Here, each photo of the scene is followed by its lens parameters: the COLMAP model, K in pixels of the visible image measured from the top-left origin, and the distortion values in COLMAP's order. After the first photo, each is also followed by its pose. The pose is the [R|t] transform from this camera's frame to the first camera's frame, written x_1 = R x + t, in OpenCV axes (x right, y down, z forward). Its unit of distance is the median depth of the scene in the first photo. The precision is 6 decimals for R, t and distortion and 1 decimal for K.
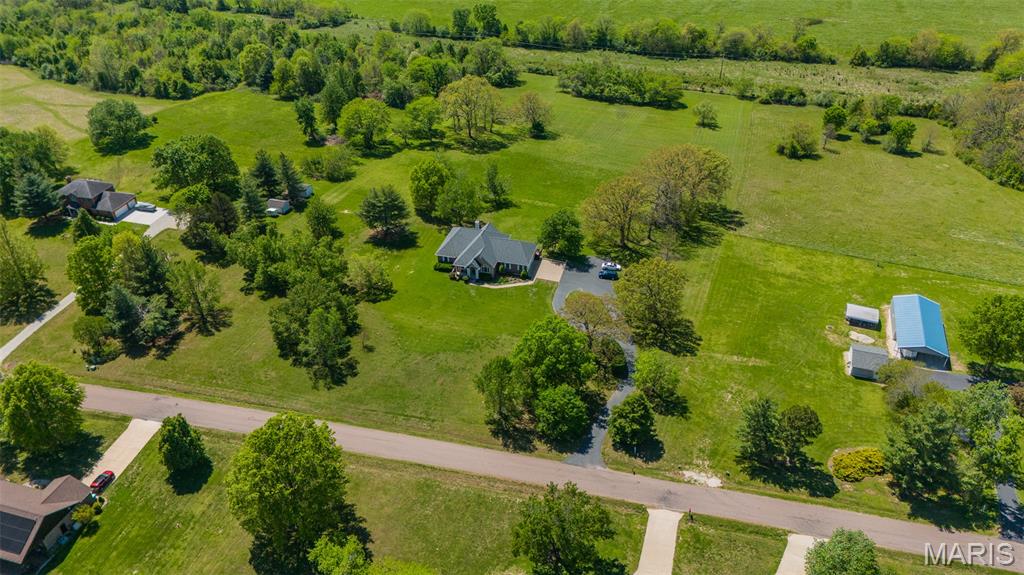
lens RADIAL K [[755.4, 0, 512.3], [0, 755.4, 286.8], [0, 0, 1]] dist [0.076840, -0.071477]
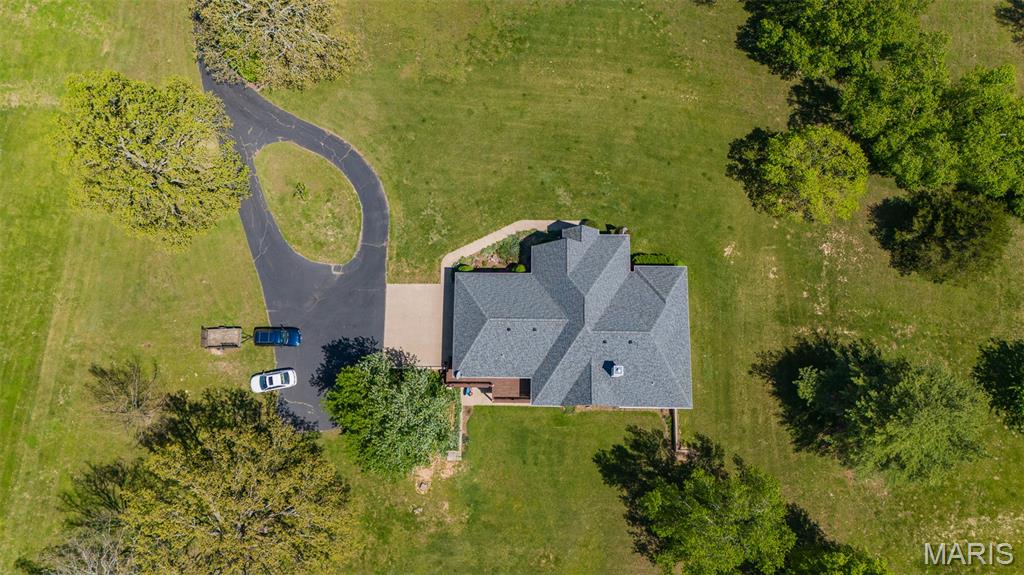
lens RADIAL K [[755.4, 0, 511.6], [0, 755.4, 290.6], [0, 0, 1]] dist [0.076840, -0.071477]
pose [[-0.970313, 0.238302, -0.041294, 0.009327], [-0.128780, -0.364557, 0.922233, -0.361432], [0.204716, 0.900172, 0.384423, 0.723365]]
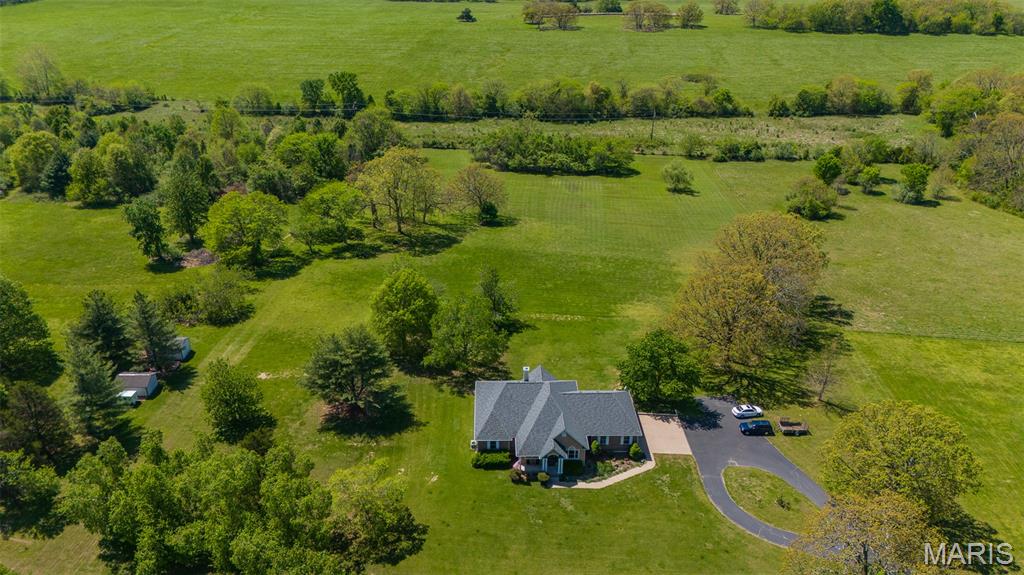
lens RADIAL K [[755.4, 0, 512.2], [0, 755.4, 282.4], [0, 0, 1]] dist [0.076840, -0.071477]
pose [[0.959233, -0.114557, 0.258359, -0.179770], [0.143382, 0.985041, -0.095580, -0.087360], [-0.243545, 0.128727, 0.961309, 0.378676]]
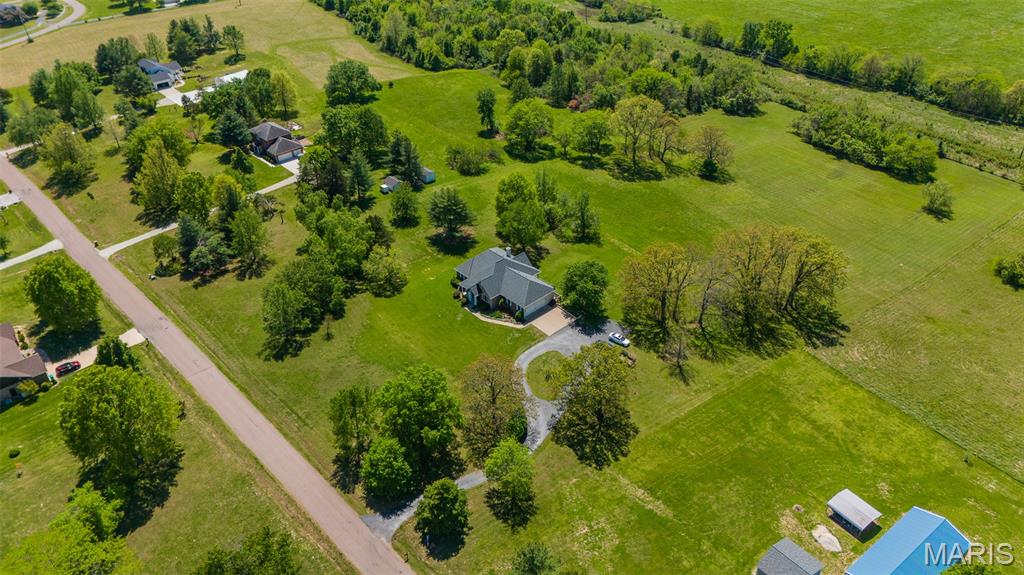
lens RADIAL K [[755.4, 0, 511.4], [0, 755.4, 284.9], [0, 0, 1]] dist [0.076840, -0.071477]
pose [[0.844759, 0.293917, -0.447208, 0.350721], [-0.287922, 0.954038, 0.083145, -0.108584], [0.451091, 0.058523, 0.890557, 0.142740]]
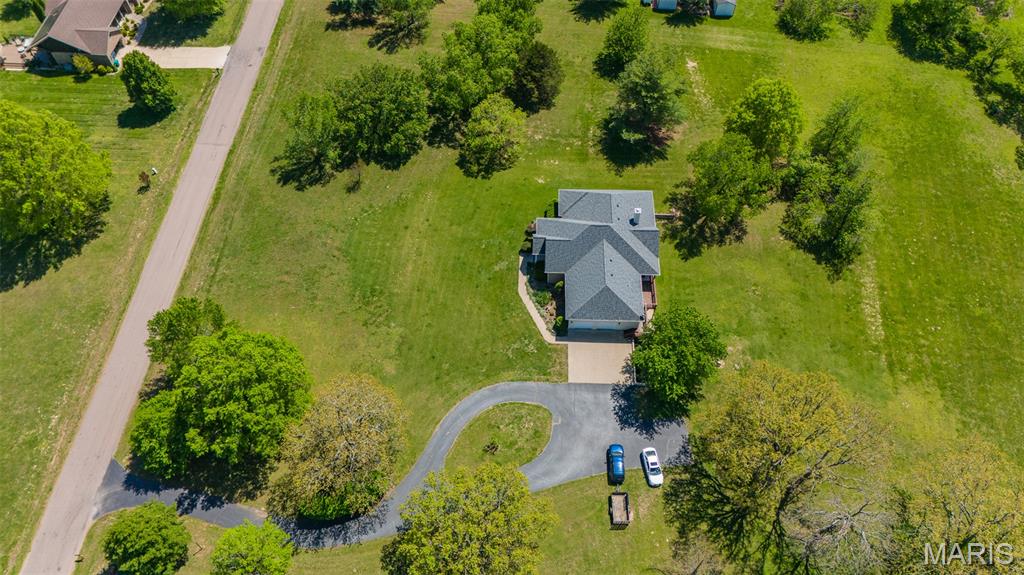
lens RADIAL K [[755.4, 0, 510.5], [0, 755.4, 286.7], [0, 0, 1]] dist [0.076840, -0.071477]
pose [[0.219696, 0.808782, -0.545533, 0.255764], [-0.539539, 0.566622, 0.622766, -0.316074], [0.812792, 0.157518, 0.560854, 0.546310]]
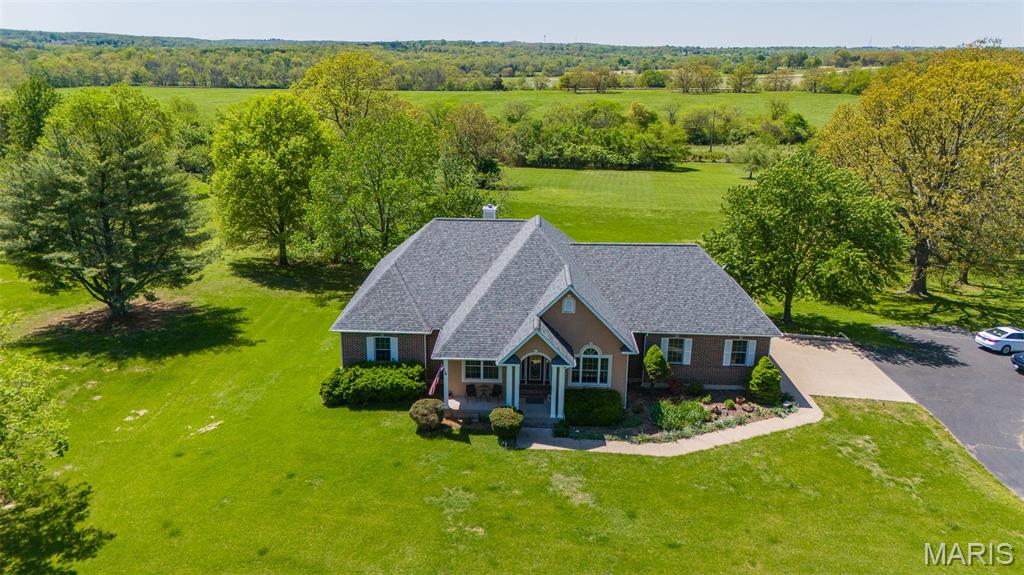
lens RADIAL K [[755.4, 0, 512.2], [0, 755.4, 280.2], [0, 0, 1]] dist [0.076840, -0.071477]
pose [[0.973717, -0.047772, 0.222695, -0.085881], [0.110674, 0.953803, -0.279306, 0.007459], [-0.199064, 0.296612, 0.934021, 0.684662]]
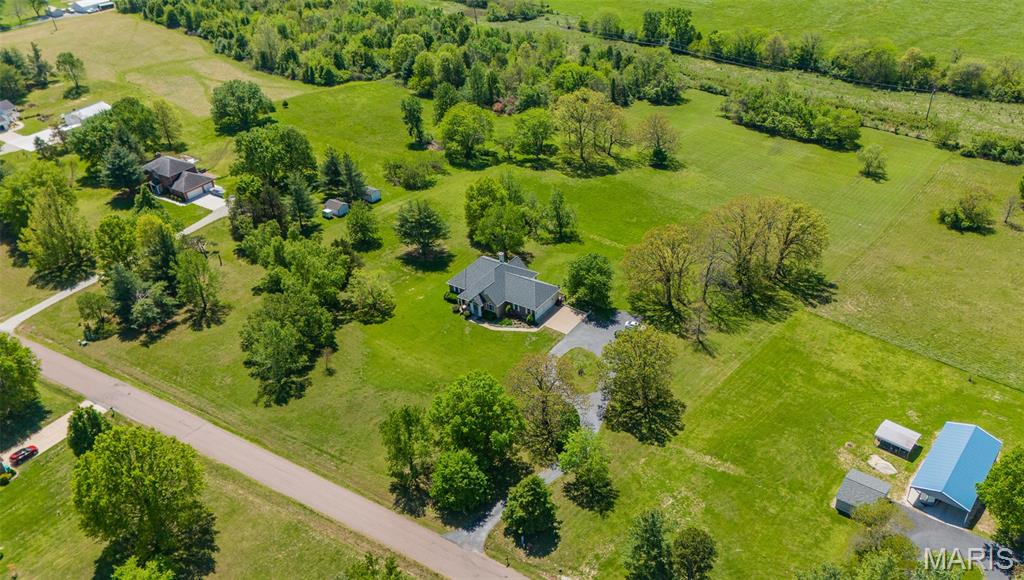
lens RADIAL K [[845.2, 0, 571.5], [0, 845.2, 317.6], [0, 0, 1]] dist [0.069766, -0.057711]
pose [[0.956857, 0.158330, -0.243632, 0.259170], [-0.156837, 0.987292, 0.025642, -0.044200], [0.244595, 0.013674, 0.969529, 0.040936]]
